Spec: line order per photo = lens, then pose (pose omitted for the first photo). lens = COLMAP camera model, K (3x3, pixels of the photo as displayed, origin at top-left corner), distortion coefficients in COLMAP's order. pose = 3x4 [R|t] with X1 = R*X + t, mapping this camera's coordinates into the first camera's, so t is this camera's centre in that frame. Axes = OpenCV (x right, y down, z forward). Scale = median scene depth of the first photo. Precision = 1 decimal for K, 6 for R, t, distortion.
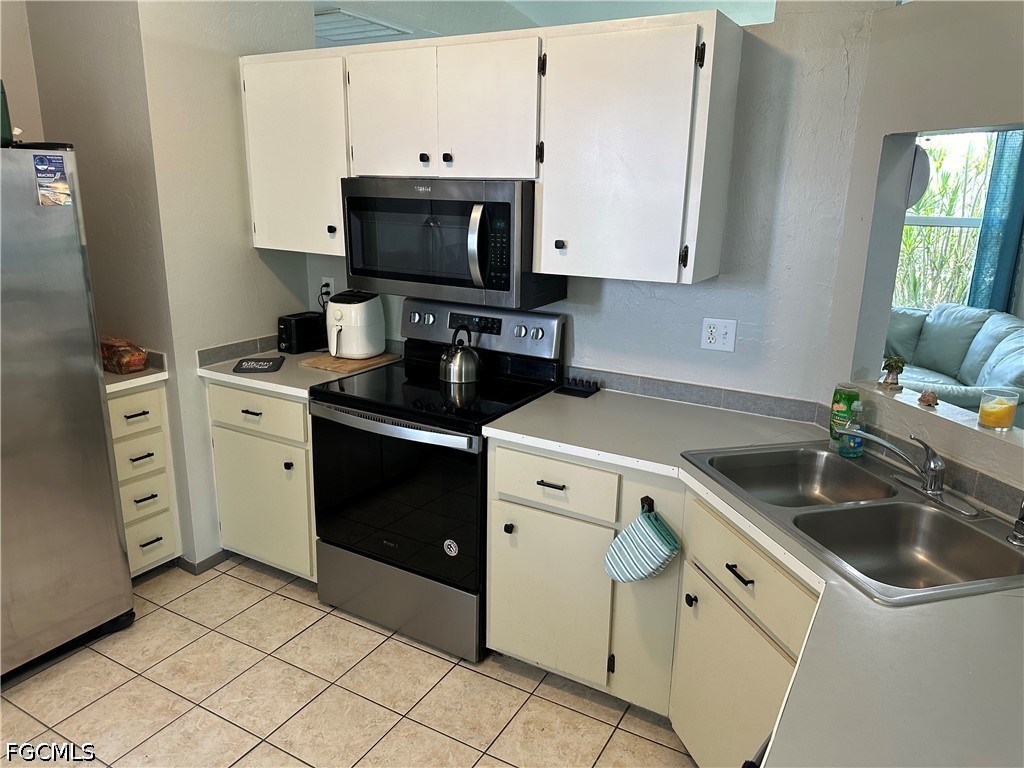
lens RADIAL K [[724.6, 0, 514.6], [0, 724.6, 378.2], [0, 0, 1]] dist [0.047518, -0.050416]
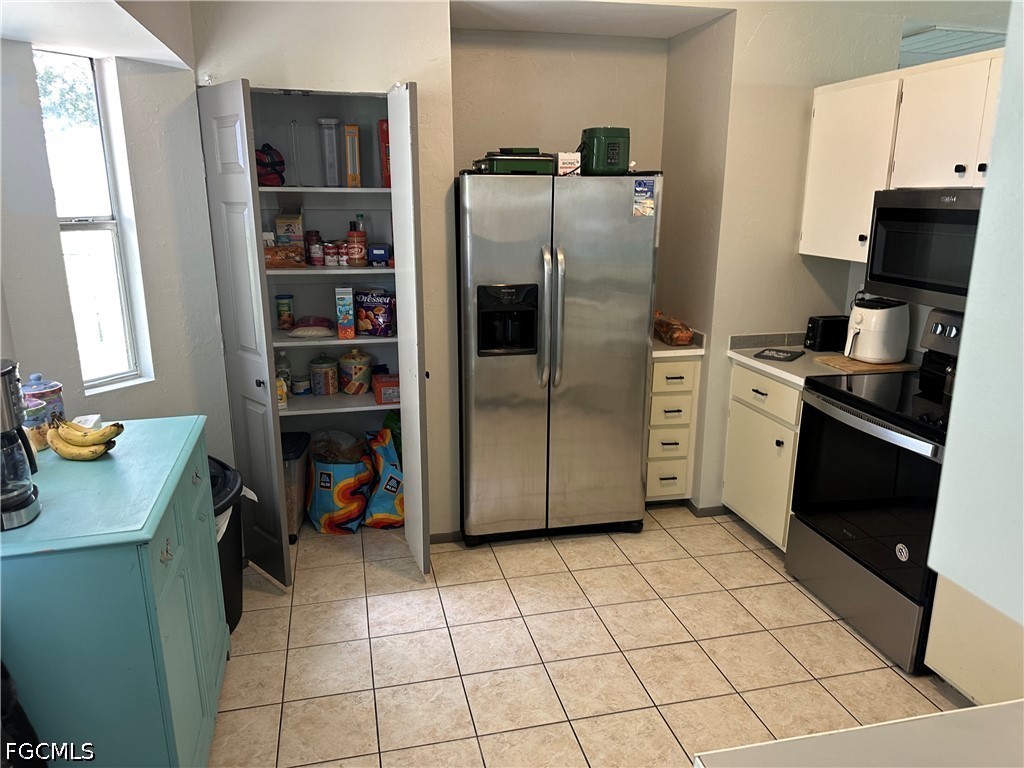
lens RADIAL K [[705.6, 0, 510.8], [0, 705.6, 366.7], [0, 0, 1]] dist [0.048055, -0.075919]
pose [[0.691771, 0.153576, -0.705597, 0.161355], [-0.173058, 0.983907, 0.044484, 0.025655], [0.701073, 0.091336, 0.707216, -0.088044]]
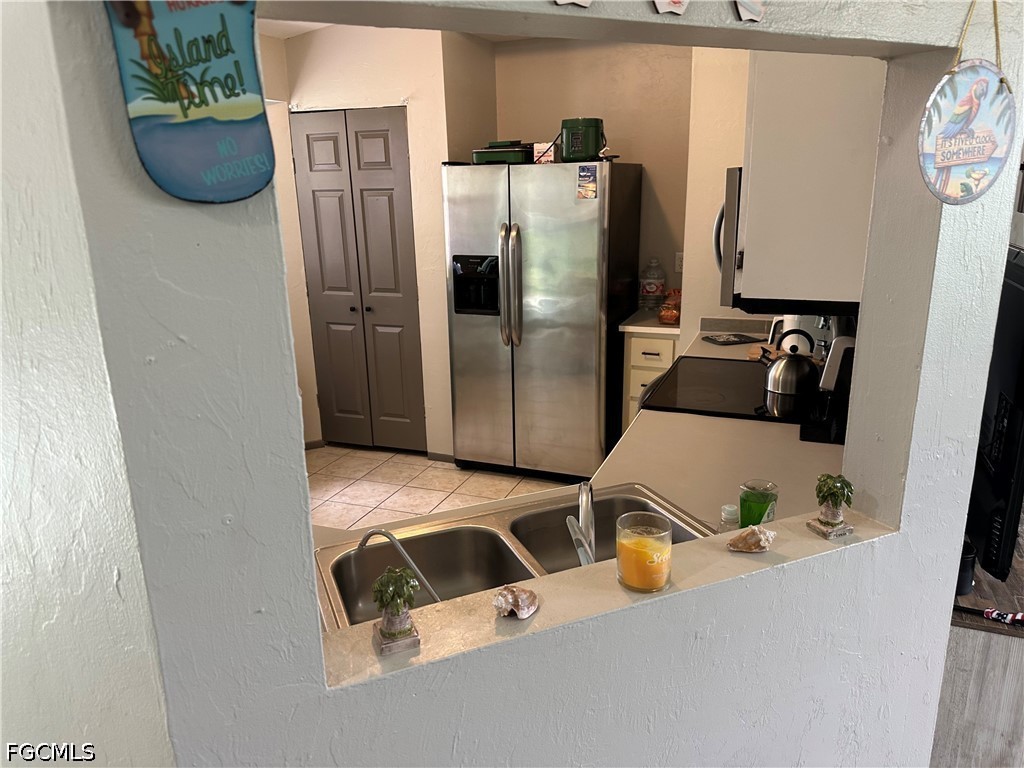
lens RADIAL K [[724.6, 0, 514.6], [0, 724.6, 378.2], [0, 0, 1]] dist [0.047518, -0.050416]
pose [[0.167823, 0.238077, -0.956637, 0.740346], [-0.225098, 0.954019, 0.197937, -0.117041], [0.959774, 0.182118, 0.213697, 0.486882]]
